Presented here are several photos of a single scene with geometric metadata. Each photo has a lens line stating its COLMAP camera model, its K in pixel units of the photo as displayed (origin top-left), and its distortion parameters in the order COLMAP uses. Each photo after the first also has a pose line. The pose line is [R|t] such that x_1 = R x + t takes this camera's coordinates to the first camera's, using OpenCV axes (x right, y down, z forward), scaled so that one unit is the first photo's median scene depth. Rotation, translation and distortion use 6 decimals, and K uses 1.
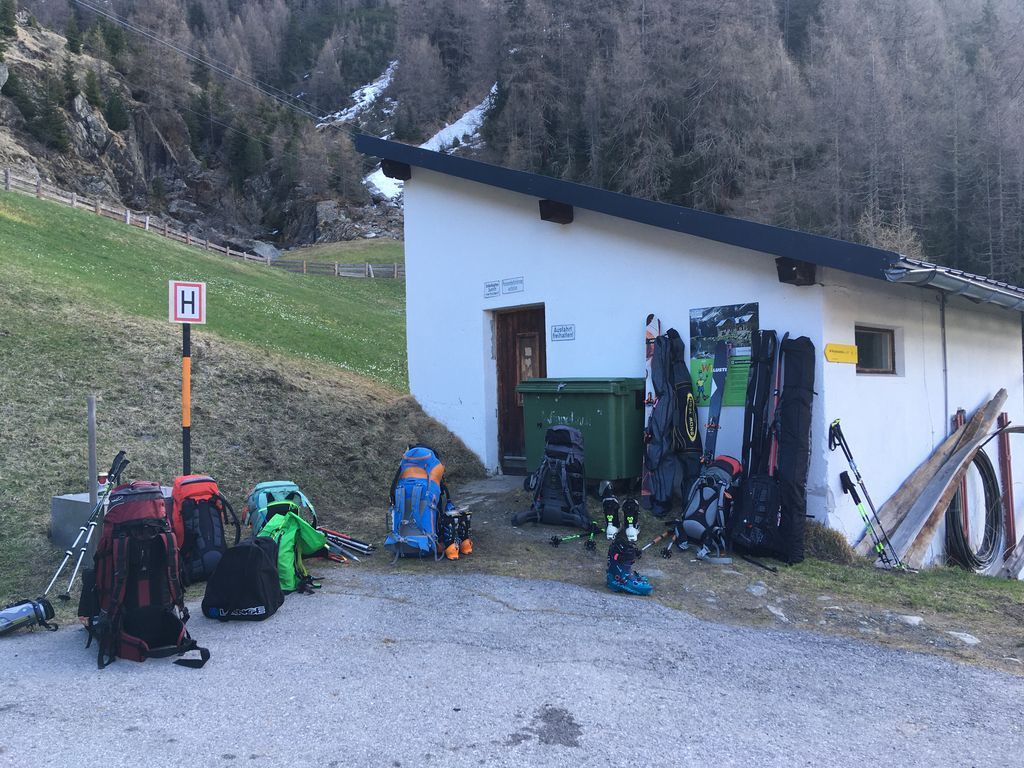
lens RADIAL K [[869.2, 0, 512.5], [0, 869.2, 382.8], [0, 0, 1]] dist [0.069924, -0.012800]
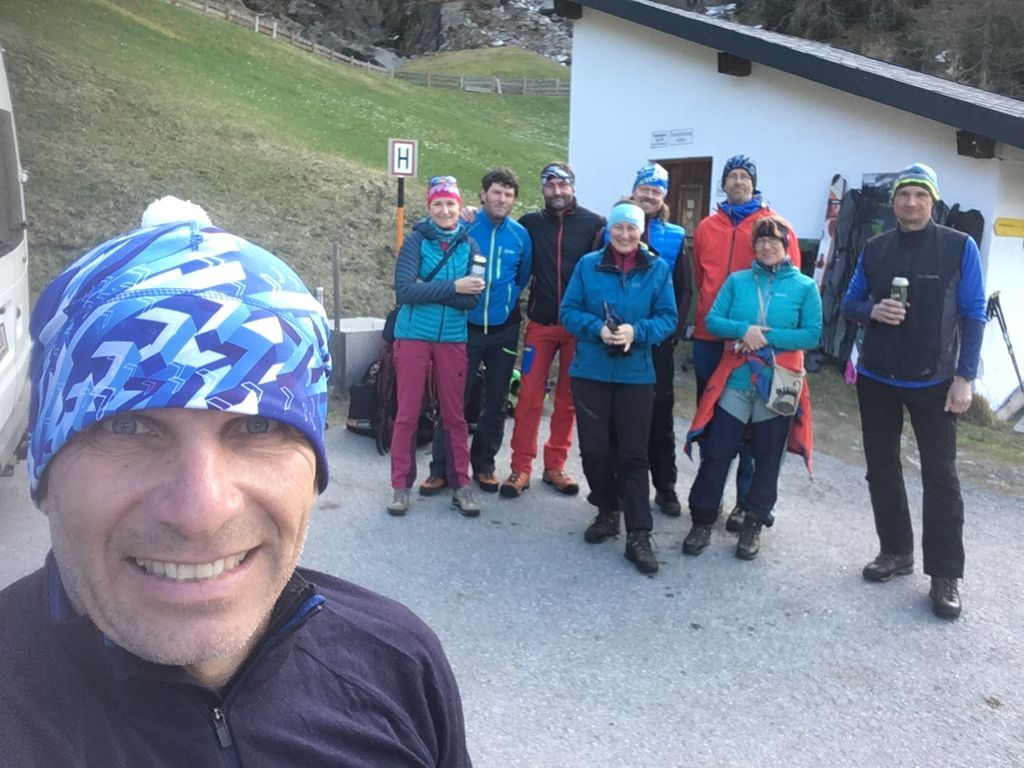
lens RADIAL K [[920.9, 0, 510.3], [0, 920.9, 384.5], [0, 0, 1]] dist [0.036598, -0.056427]
pose [[0.989415, 0.068410, -0.127974, -0.038148], [-0.043571, 0.981263, 0.187683, -0.021927], [0.138416, -0.180121, 0.973857, -0.120739]]
